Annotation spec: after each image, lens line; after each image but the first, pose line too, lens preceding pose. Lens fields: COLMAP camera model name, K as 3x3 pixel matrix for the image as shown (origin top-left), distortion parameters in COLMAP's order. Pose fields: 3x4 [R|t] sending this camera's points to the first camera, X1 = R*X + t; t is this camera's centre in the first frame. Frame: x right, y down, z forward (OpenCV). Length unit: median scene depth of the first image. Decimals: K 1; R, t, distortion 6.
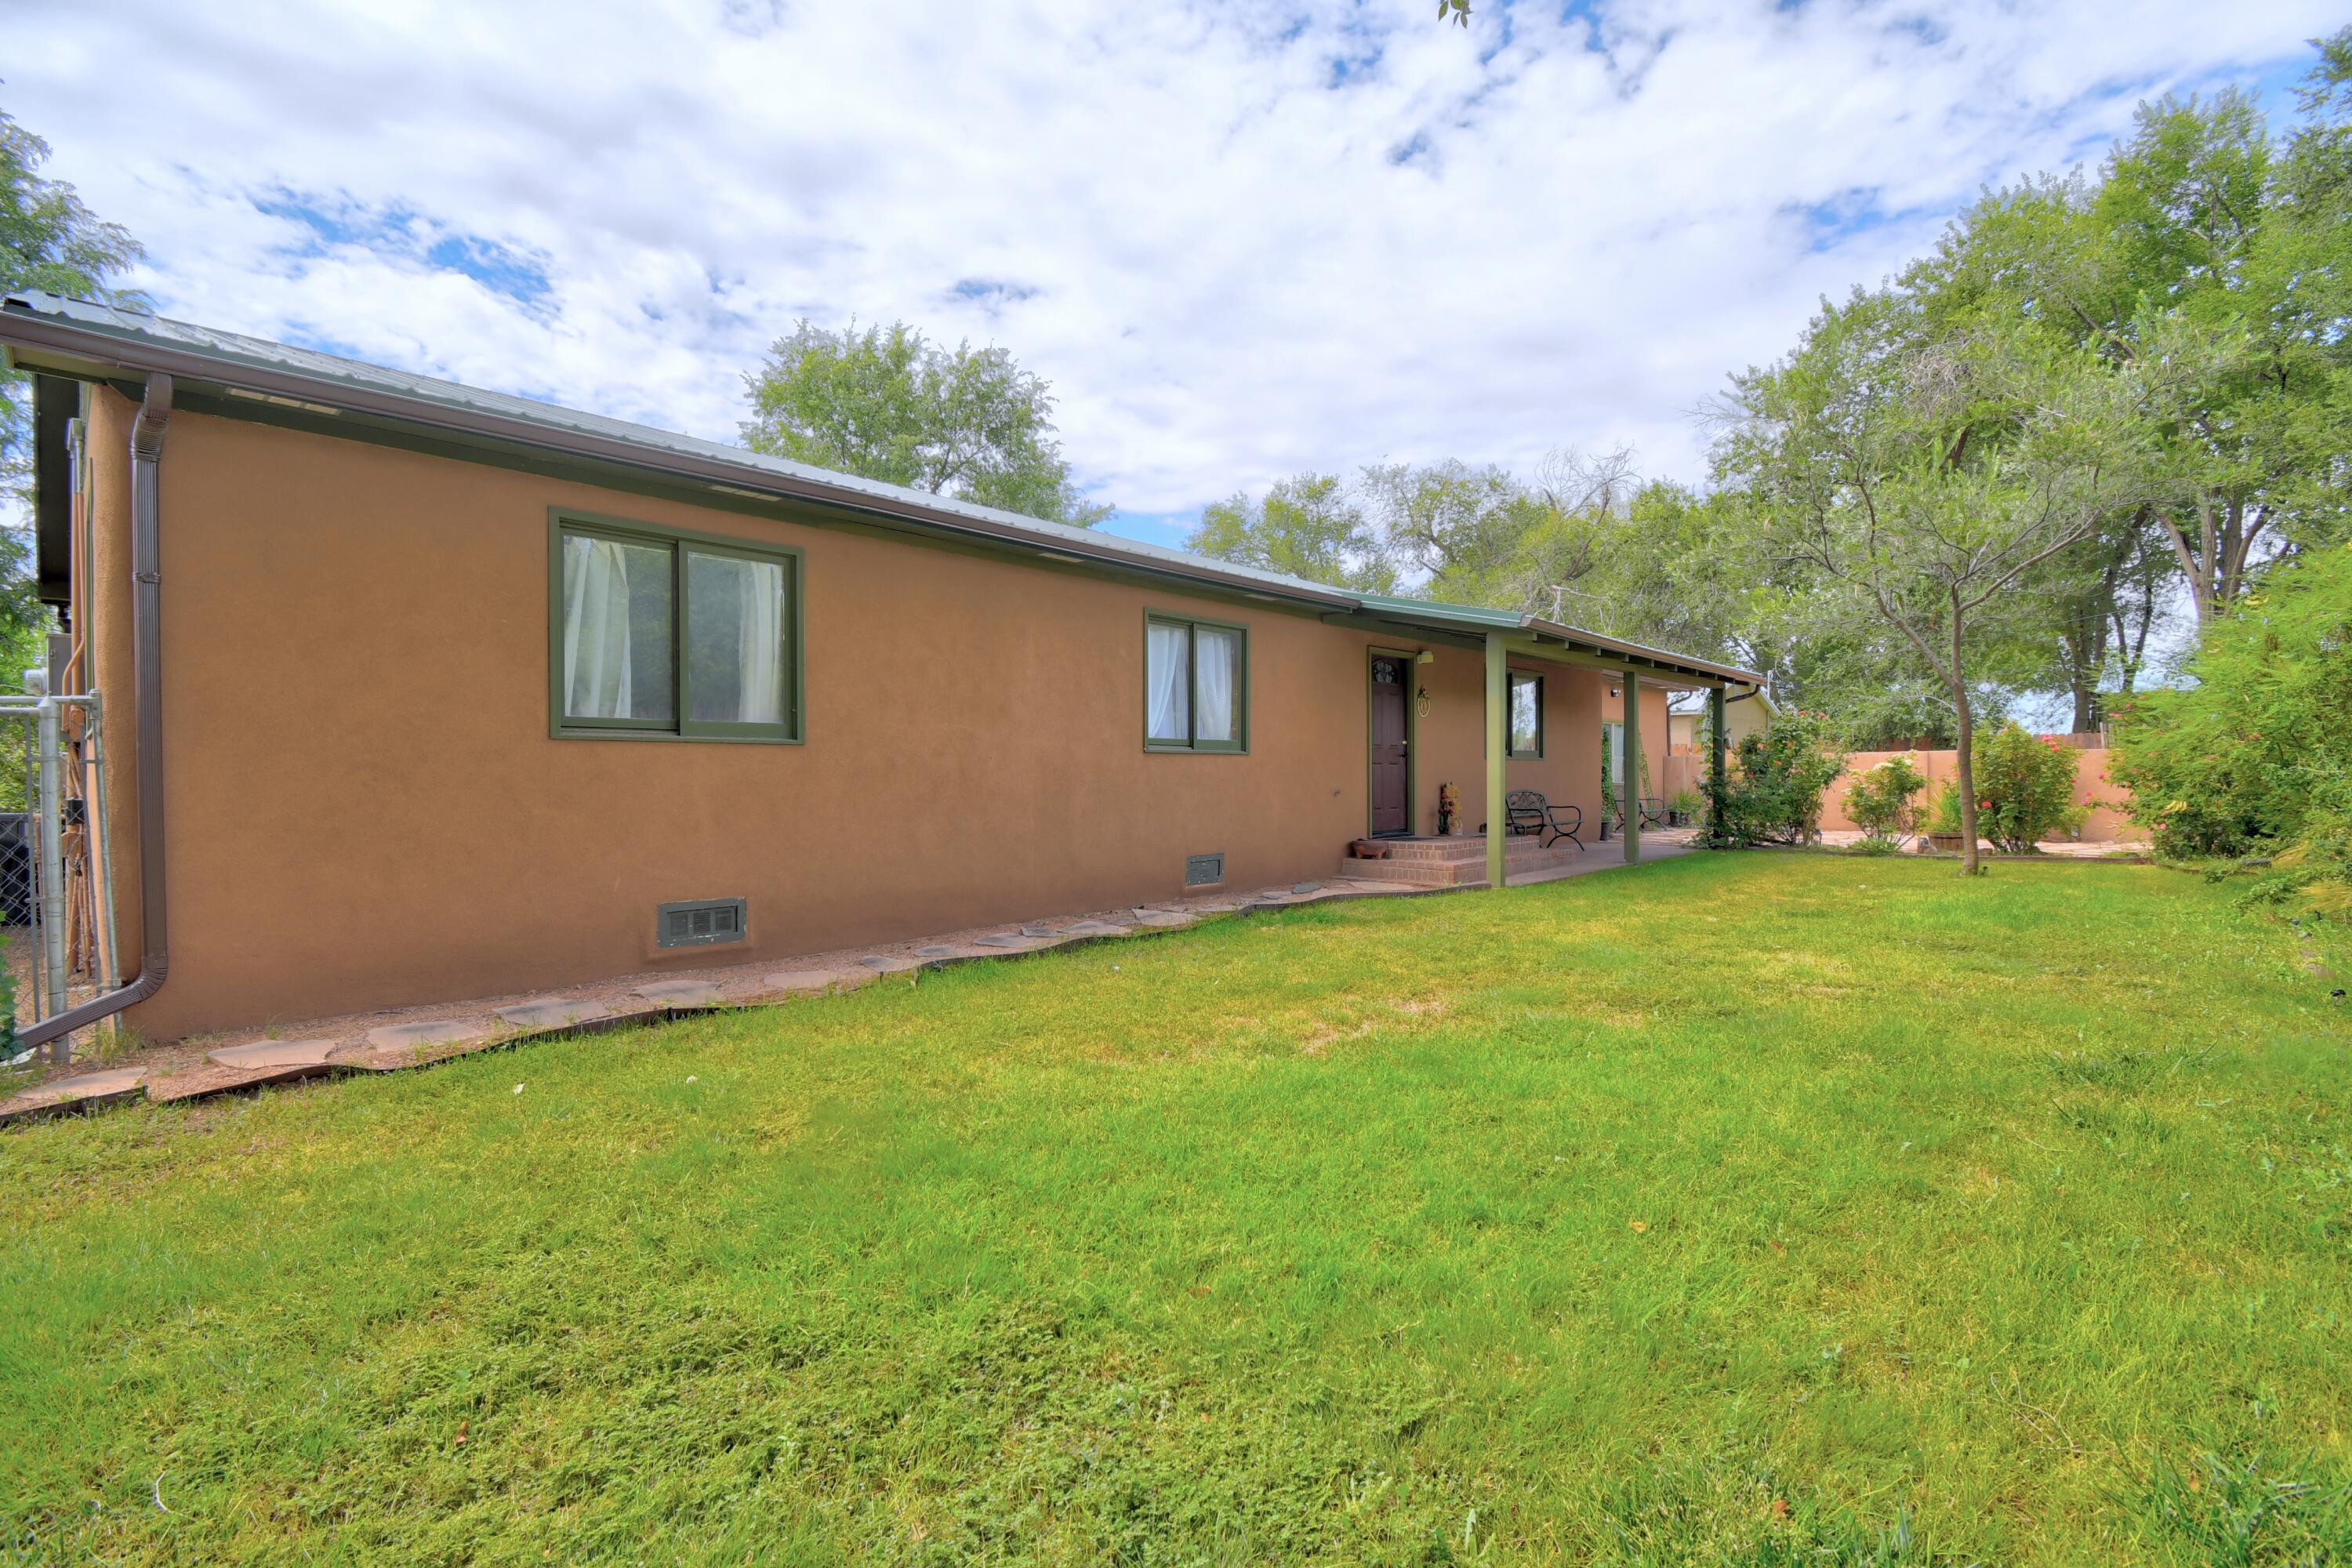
lens RADIAL K [[1055.9, 0, 1176.0], [0, 1055.9, 784.0], [0, 0, 1]] dist [0.013679, -0.022922]
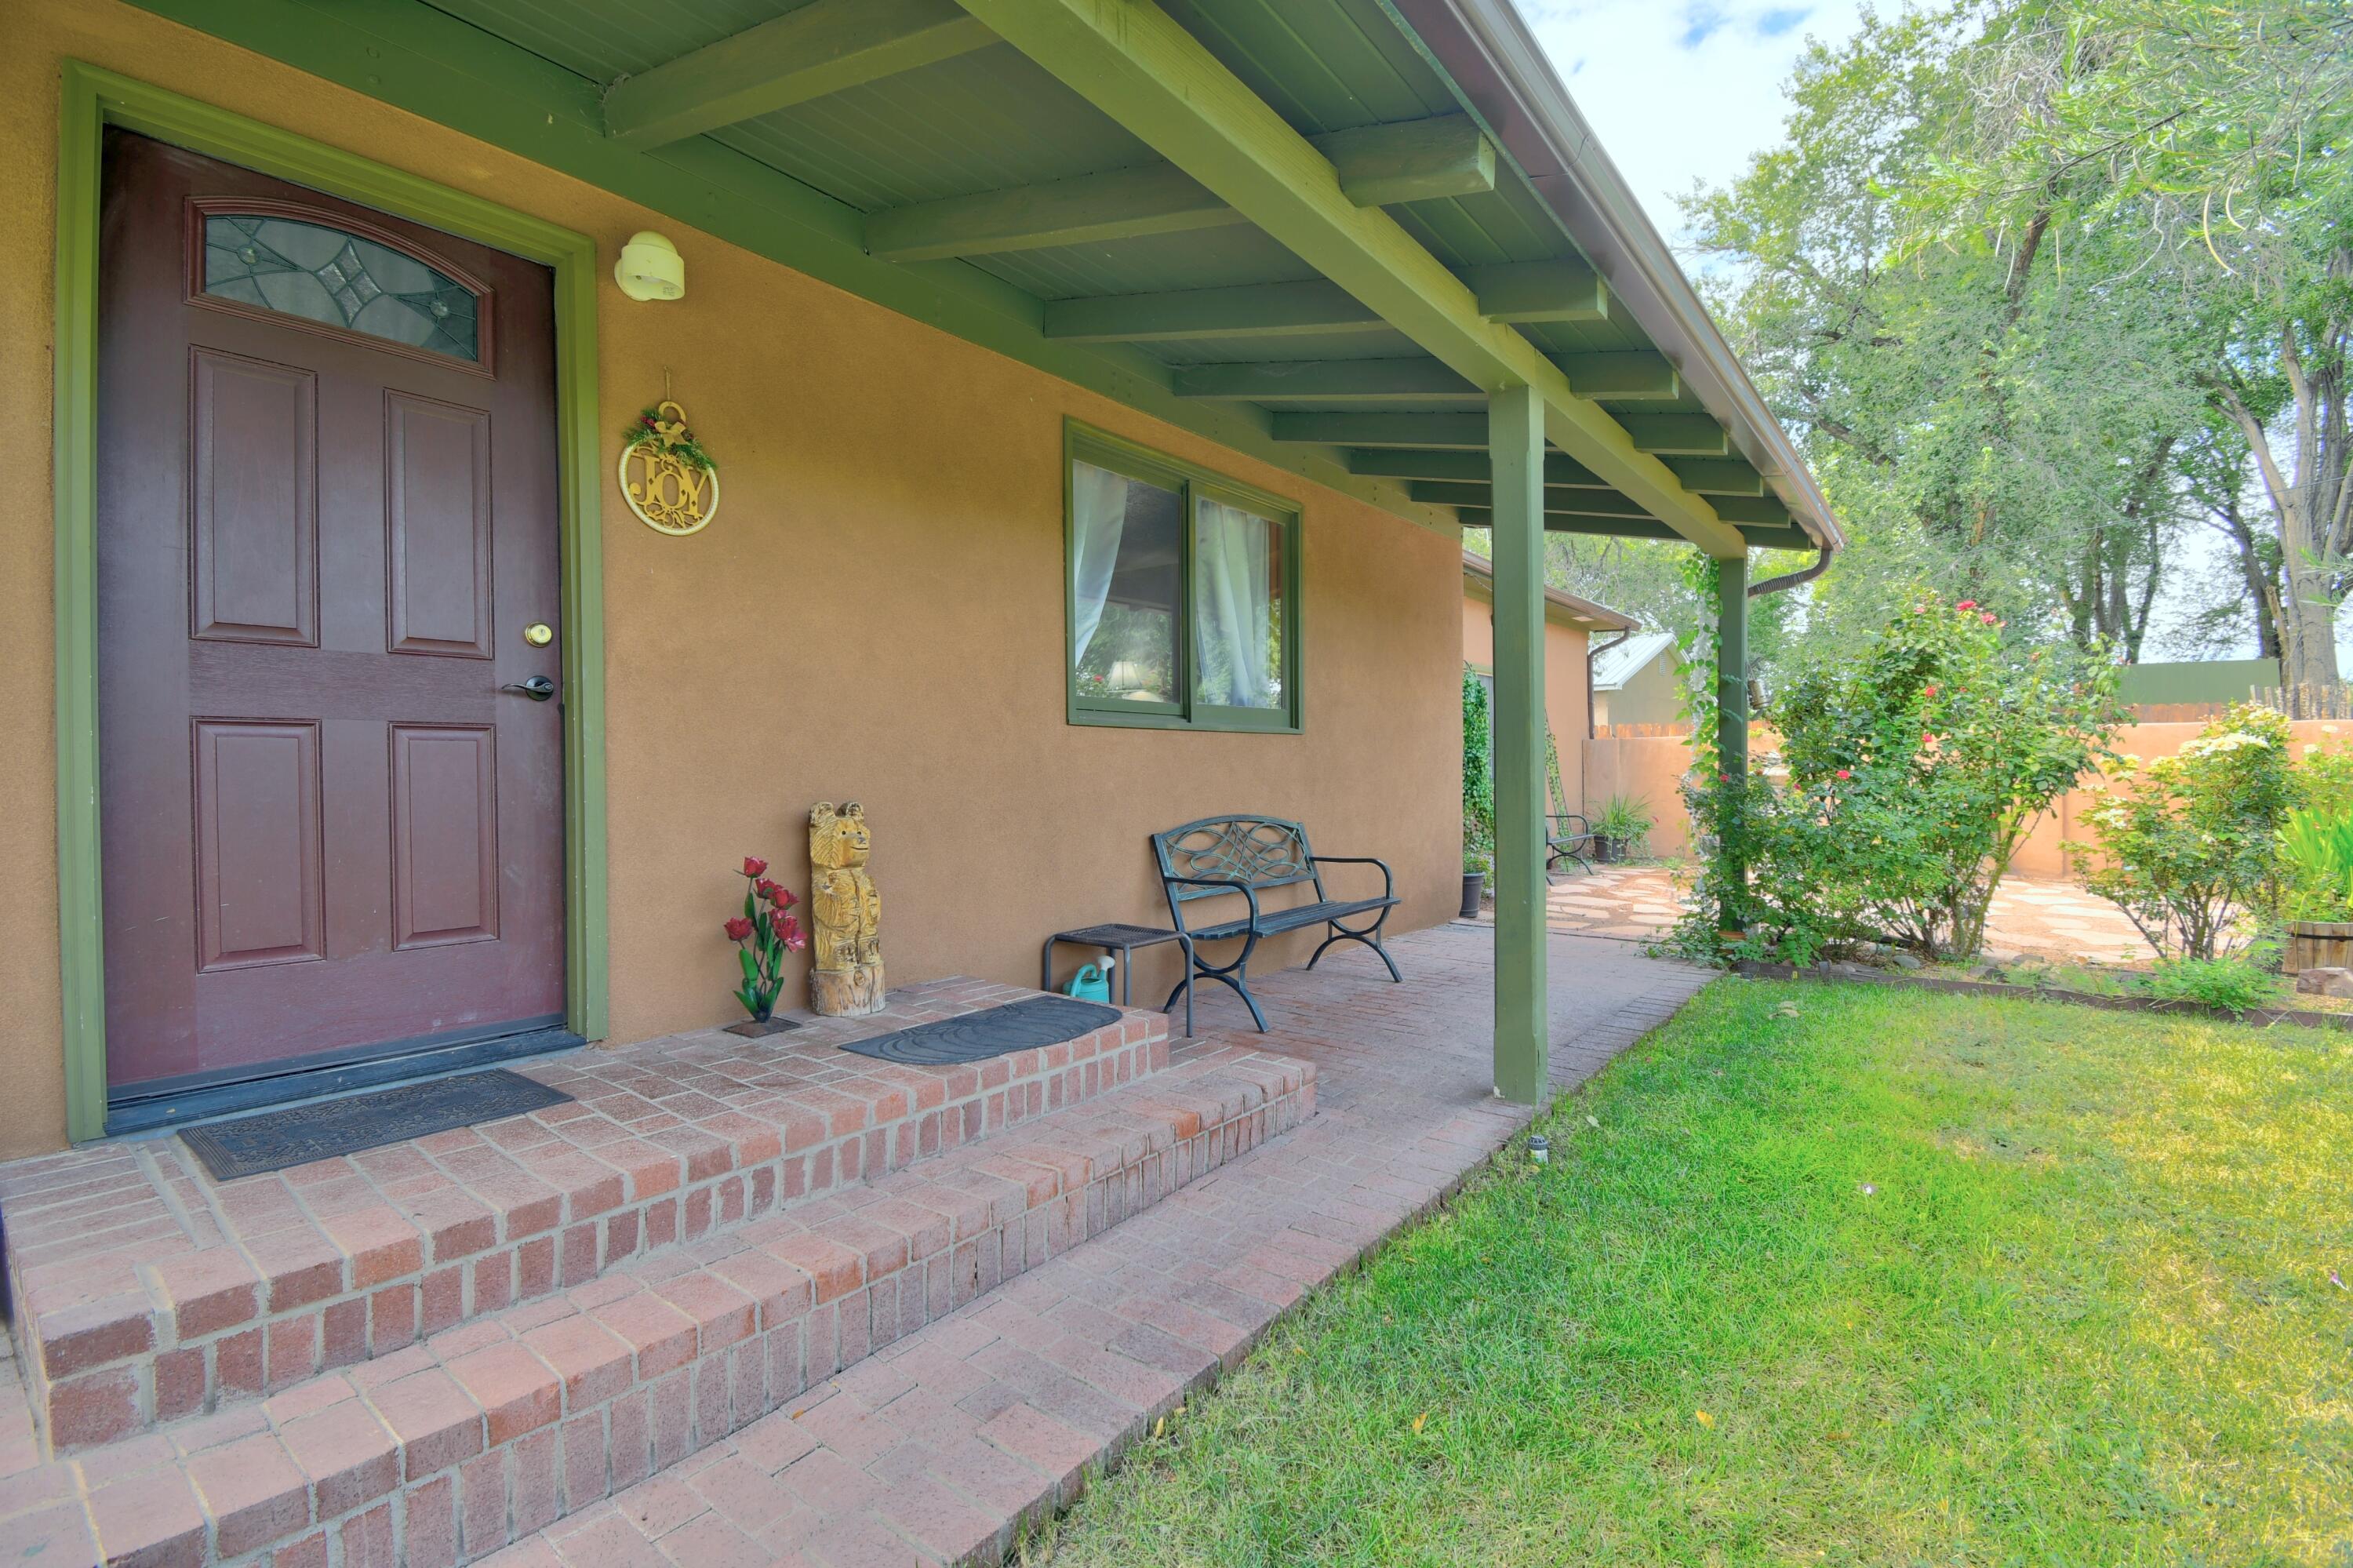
lens RADIAL K [[1056.3, 0, 1176.5], [0, 1056.3, 784.0], [0, 0, 1]] dist [0.013679, -0.022922]
pose [[0.996731, -0.005815, 0.080584, 0.265772], [0.005726, 0.999983, 0.001344, -0.005468], [-0.080590, -0.000878, 0.996747, 0.609595]]
